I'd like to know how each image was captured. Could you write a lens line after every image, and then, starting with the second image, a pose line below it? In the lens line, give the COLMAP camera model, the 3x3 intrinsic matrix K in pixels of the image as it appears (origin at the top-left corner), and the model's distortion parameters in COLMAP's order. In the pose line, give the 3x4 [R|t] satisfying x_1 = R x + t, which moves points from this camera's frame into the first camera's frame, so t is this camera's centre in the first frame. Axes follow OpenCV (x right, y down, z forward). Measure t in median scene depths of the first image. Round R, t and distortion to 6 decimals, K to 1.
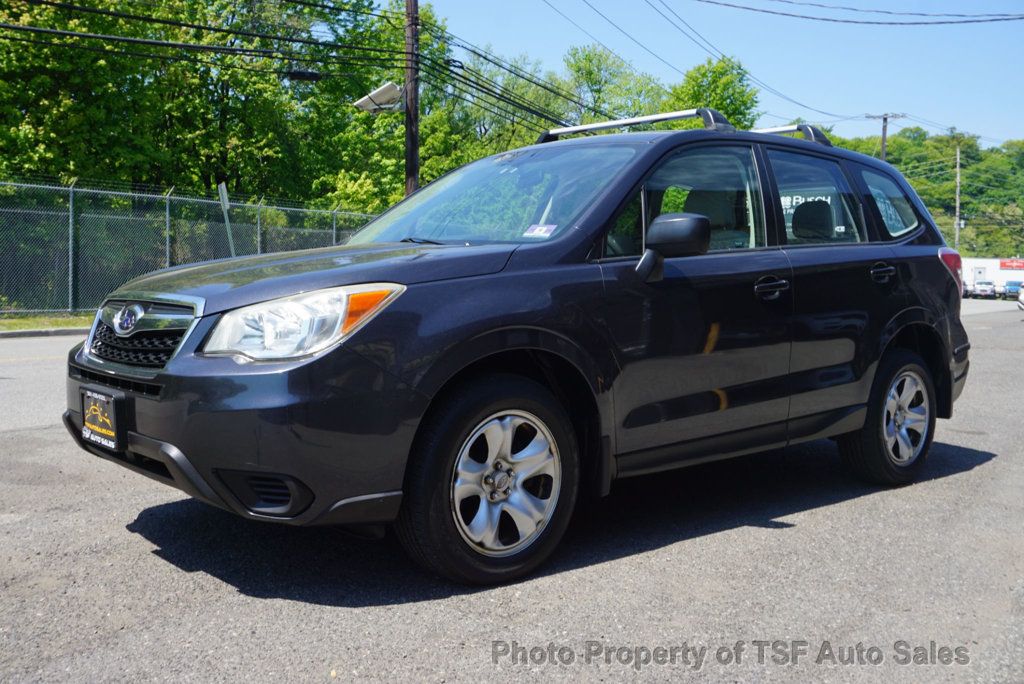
lens RADIAL K [[979.0, 0, 519.2], [0, 979.0, 346.2], [0, 0, 1]] dist [-0.010543, 0.000000]
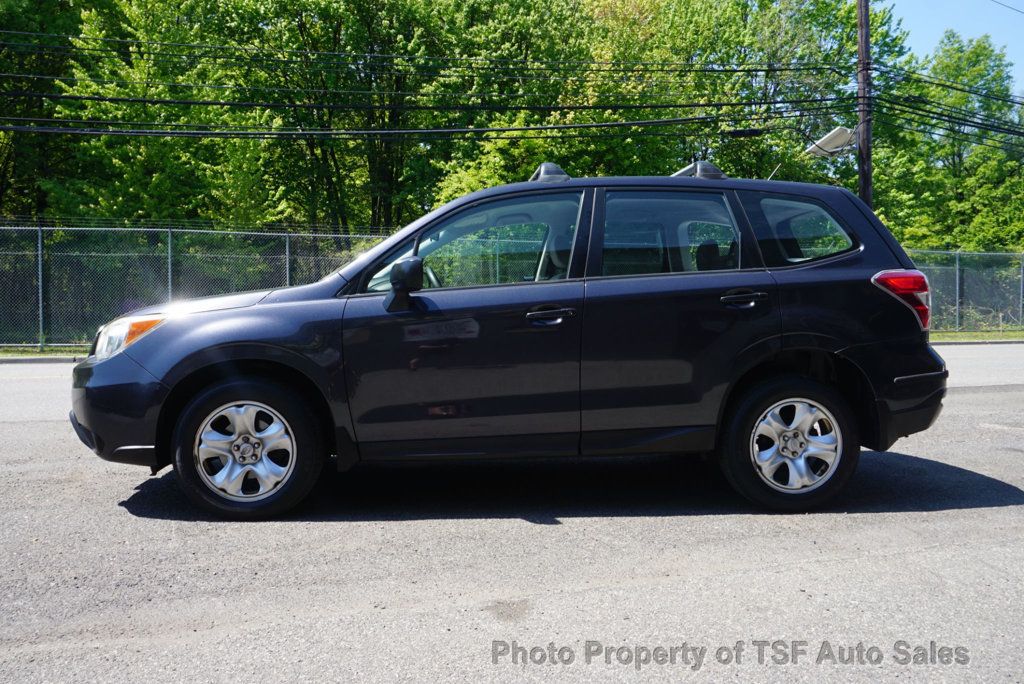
lens RADIAL K [[873.4, 0, 519.8], [0, 873.4, 333.8], [0, 0, 1]] dist [-0.005967, -0.009000]
pose [[0.801736, 0.003160, -0.597671, 0.590992], [-0.028336, 0.999063, -0.032728, -0.001870], [0.597007, 0.043175, 0.801073, 0.106944]]
